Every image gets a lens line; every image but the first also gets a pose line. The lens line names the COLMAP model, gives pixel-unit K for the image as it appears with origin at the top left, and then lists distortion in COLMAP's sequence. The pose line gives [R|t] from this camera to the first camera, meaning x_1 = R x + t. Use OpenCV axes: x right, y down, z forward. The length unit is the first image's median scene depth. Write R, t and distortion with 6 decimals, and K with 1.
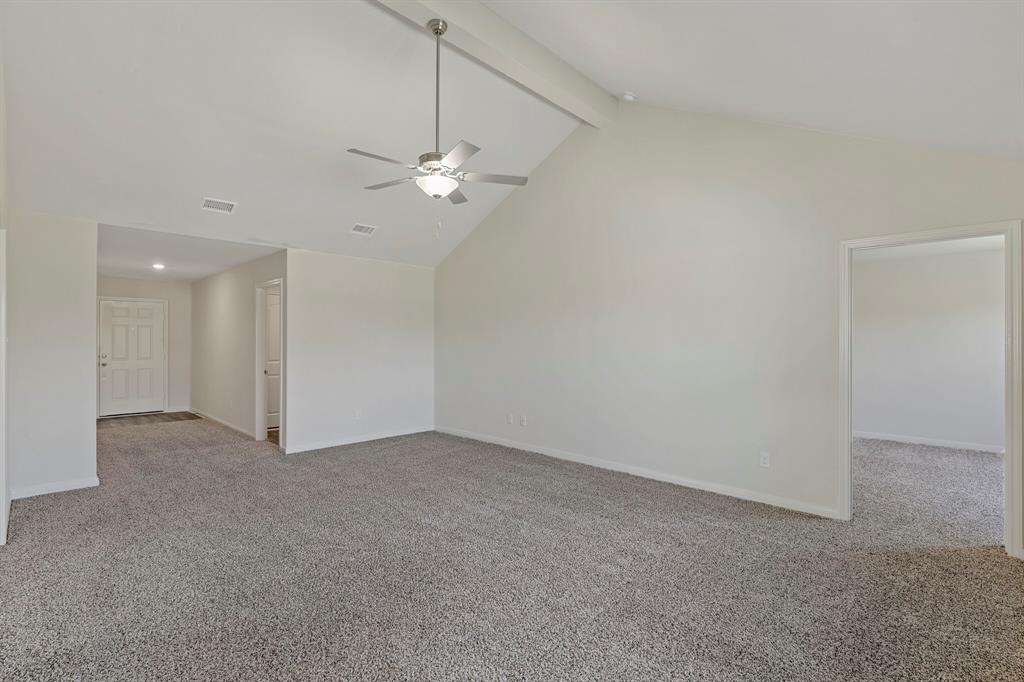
lens RADIAL K [[469.4, 0, 509.8], [0, 469.4, 339.9], [0, 0, 1]] dist [-0.018109, 0.012089]
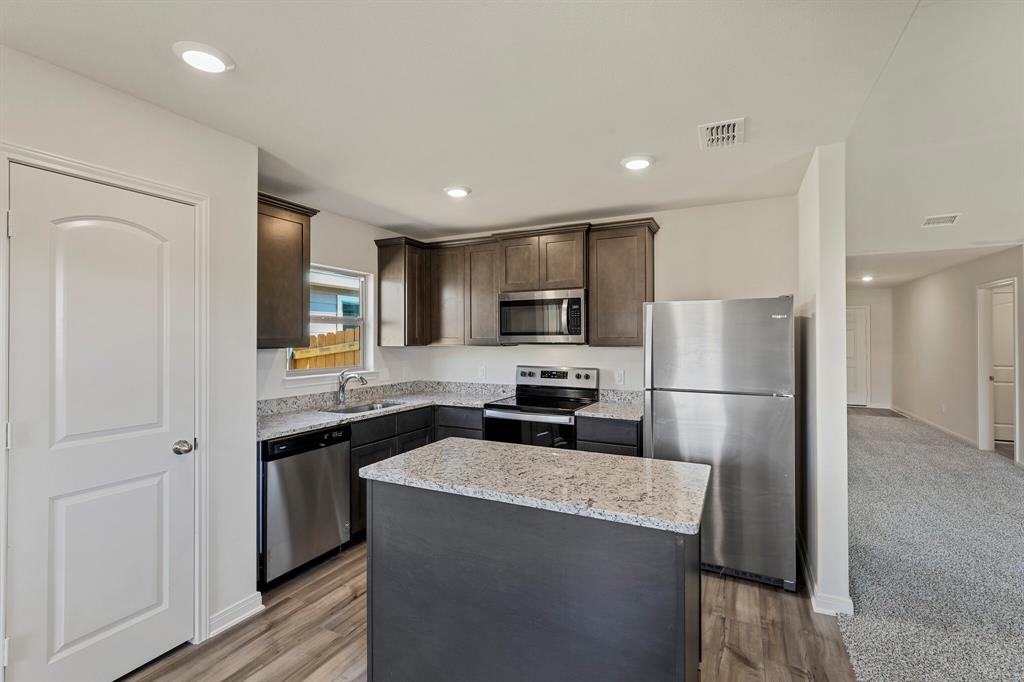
lens RADIAL K [[469.4, 0, 509.8], [0, 469.4, 339.9], [0, 0, 1]] dist [-0.018109, 0.012089]
pose [[0.315333, -0.001243, -0.948980, 0.059687], [0.008050, 0.999967, 0.001365, -0.017028], [0.948947, -0.008070, 0.315332, -0.207171]]
